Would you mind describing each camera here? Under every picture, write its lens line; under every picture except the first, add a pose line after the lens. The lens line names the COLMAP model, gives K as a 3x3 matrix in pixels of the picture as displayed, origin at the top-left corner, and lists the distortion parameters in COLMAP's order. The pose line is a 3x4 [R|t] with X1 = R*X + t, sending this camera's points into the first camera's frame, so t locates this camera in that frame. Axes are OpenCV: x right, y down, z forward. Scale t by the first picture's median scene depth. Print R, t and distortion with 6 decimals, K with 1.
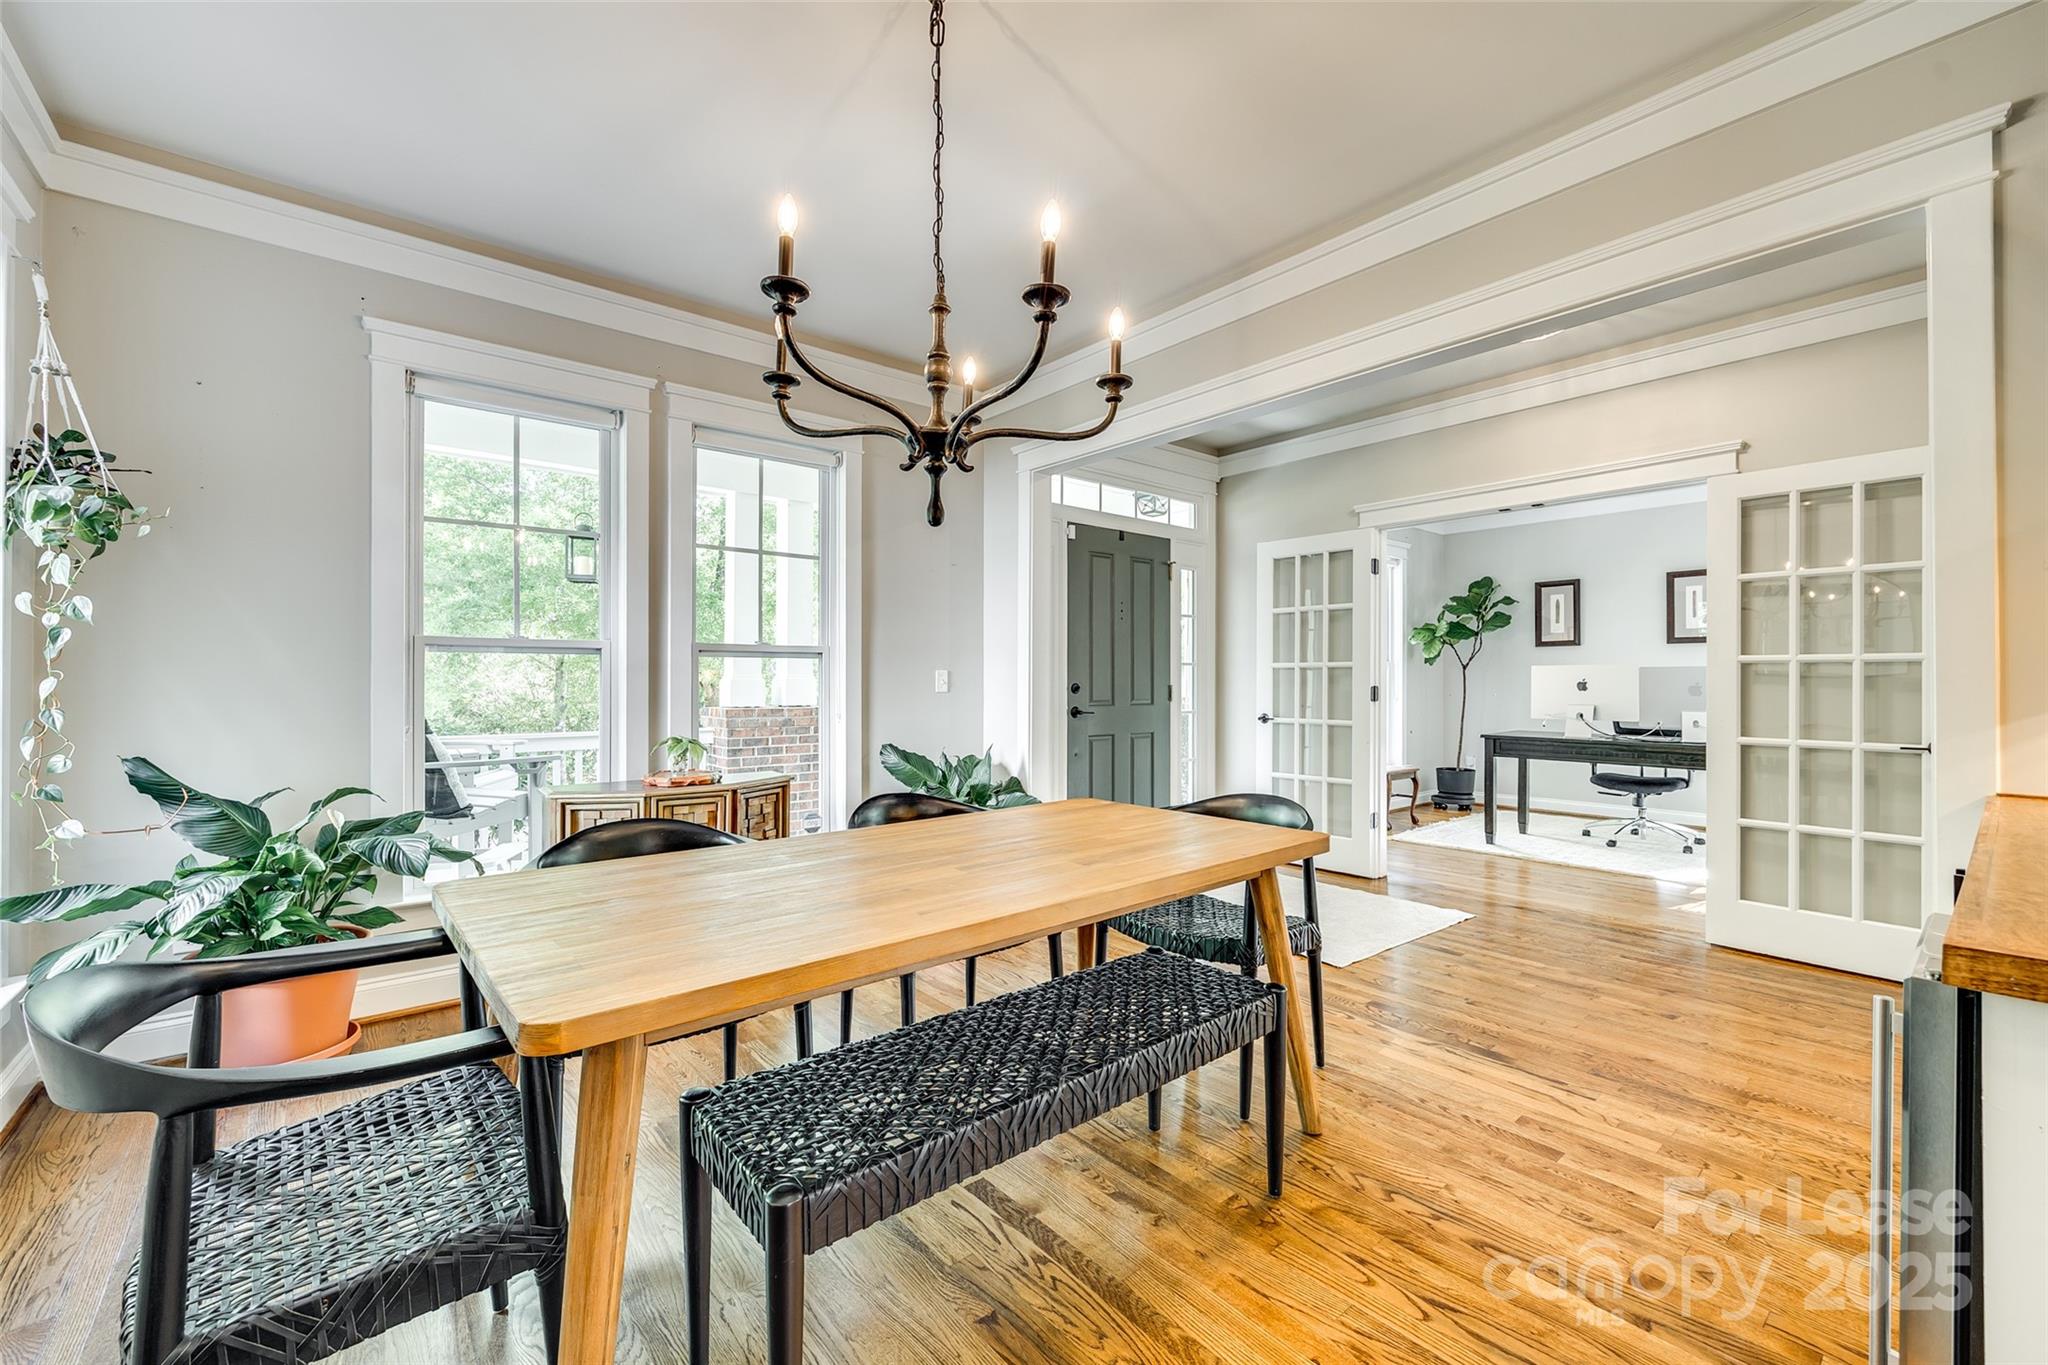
lens RADIAL K [[820.6, 0, 1028.4], [0, 820.6, 678.7], [0, 0, 1]] dist [-0.003242, -0.000345]
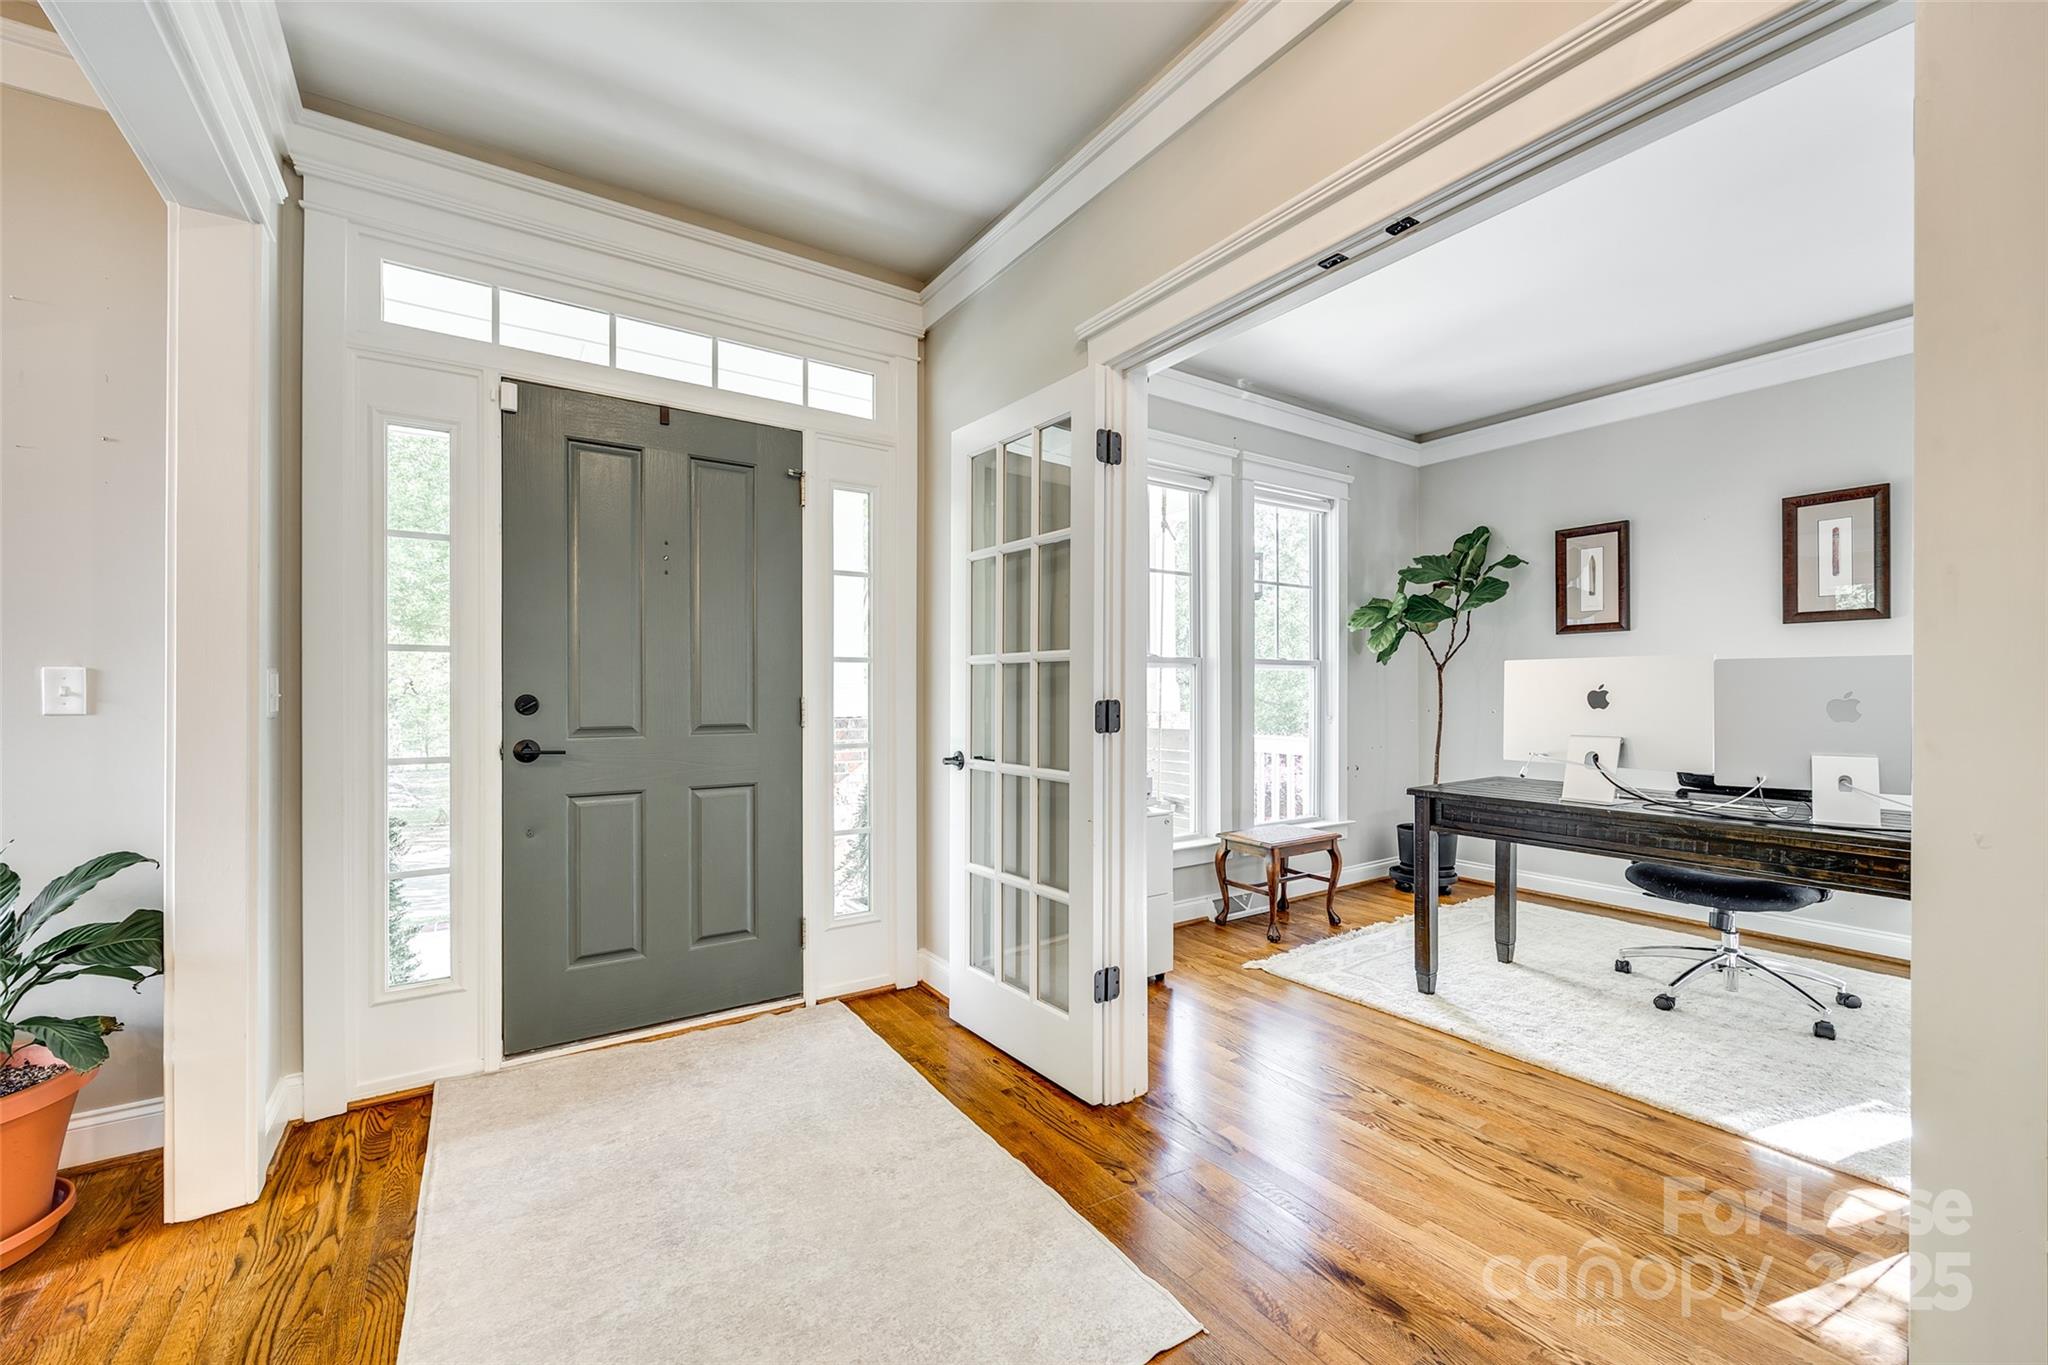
lens RADIAL K [[820.6, 0, 1021.0], [0, 820.6, 690.4], [0, 0, 1]] dist [-0.003242, -0.000345]
pose [[0.995732, -0.000521, -0.092292, 0.331038], [0.000919, 0.999990, 0.004270, 0.001010], [0.092289, -0.004337, 0.995723, 0.418147]]
